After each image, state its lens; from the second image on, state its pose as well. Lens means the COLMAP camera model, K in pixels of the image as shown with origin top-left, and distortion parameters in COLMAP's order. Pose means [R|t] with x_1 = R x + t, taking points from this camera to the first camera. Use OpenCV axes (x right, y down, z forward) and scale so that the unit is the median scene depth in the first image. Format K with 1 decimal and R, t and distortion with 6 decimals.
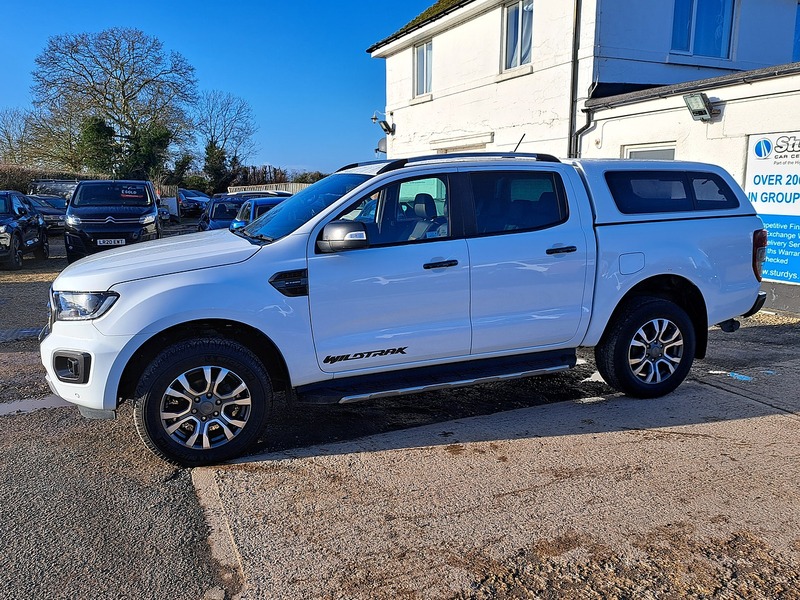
lens RADIAL K [[613.9, 0, 395.5], [0, 613.9, 286.3], [0, 0, 1]] dist [0.088898, -0.102309]
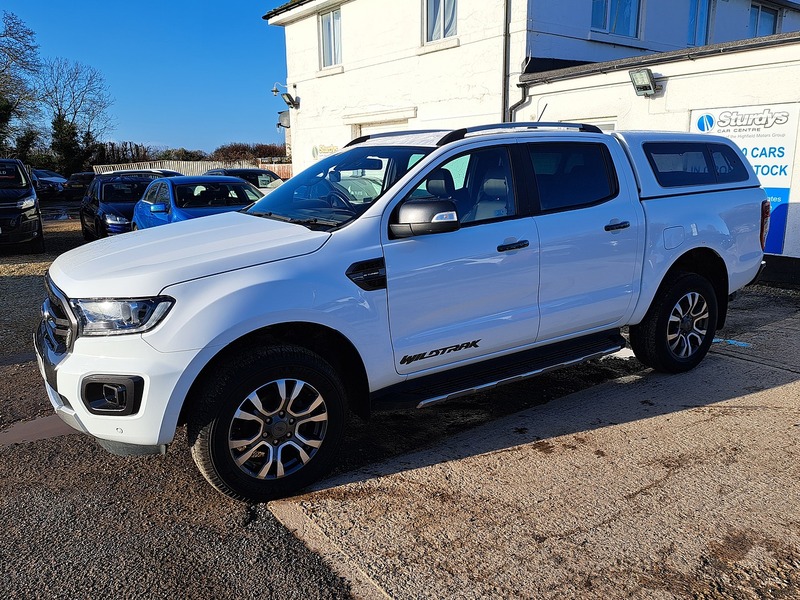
lens RADIAL K [[613.9, 0, 395.5], [0, 613.9, 286.3], [0, 0, 1]] dist [0.088898, -0.102309]
pose [[0.977483, -0.048983, 0.205252, -0.243394], [0.041908, 0.998372, 0.038679, -0.016170], [-0.206812, -0.029206, 0.977945, 0.126065]]
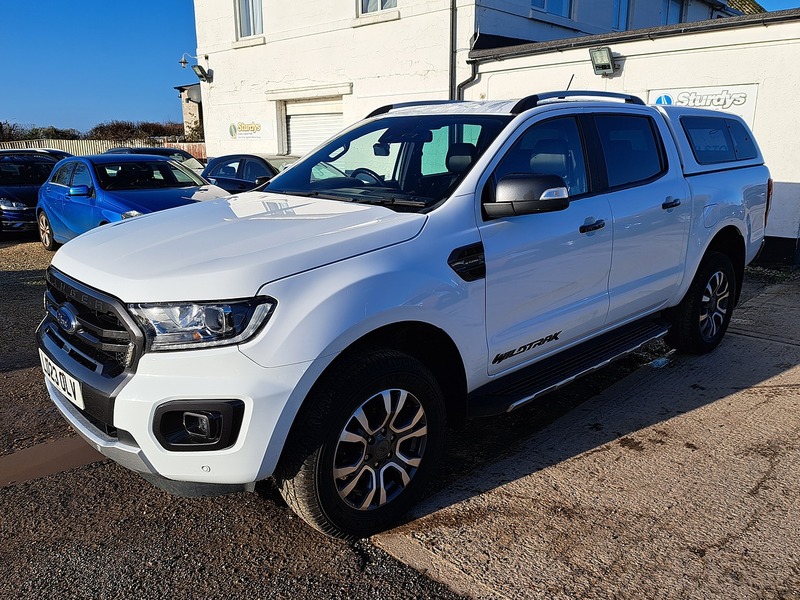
lens RADIAL K [[615.2, 0, 395.9], [0, 615.2, 291.6], [0, 0, 1]] dist [0.089502, -0.104832]
pose [[0.926190, -0.087650, 0.366728, -0.411479], [0.062038, 0.994775, 0.081077, -0.028163], [-0.371919, -0.052342, 0.926788, 0.277786]]
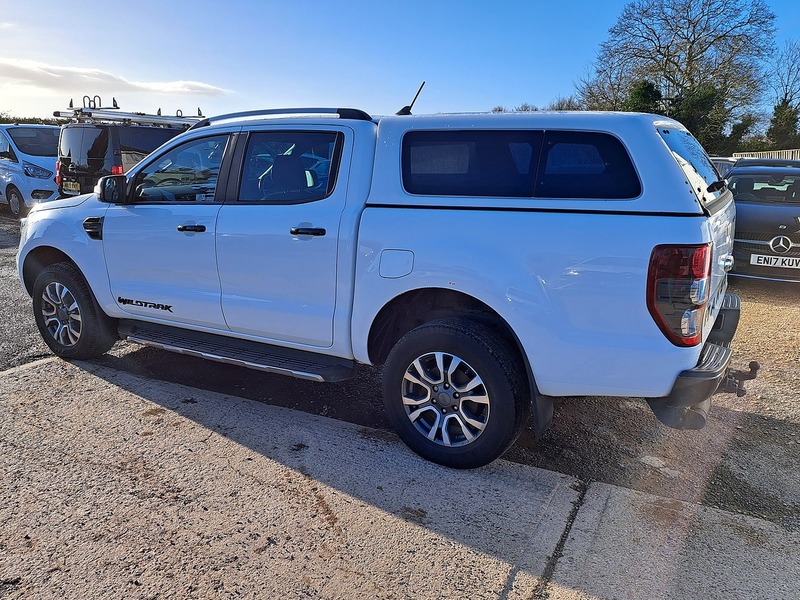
lens RADIAL K [[615.2, 0, 395.9], [0, 615.2, 291.6], [0, 0, 1]] dist [0.089502, -0.104832]
pose [[0.632422, 0.183223, -0.752643, 0.885061], [-0.137398, 0.982750, 0.123789, -0.089461], [0.762341, 0.025124, 0.646688, 0.526965]]
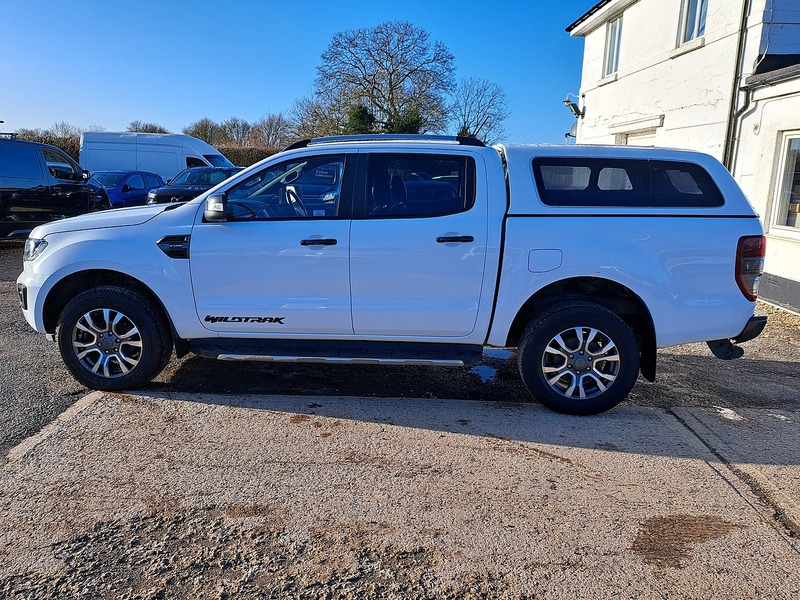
lens RADIAL K [[613.9, 0, 395.5], [0, 613.9, 286.3], [0, 0, 1]] dist [0.088898, -0.102309]
pose [[0.911618, 0.106480, -0.397006, 0.524086], [-0.097809, 0.994315, 0.042088, -0.015992], [0.399231, 0.000462, 0.916850, 0.087277]]
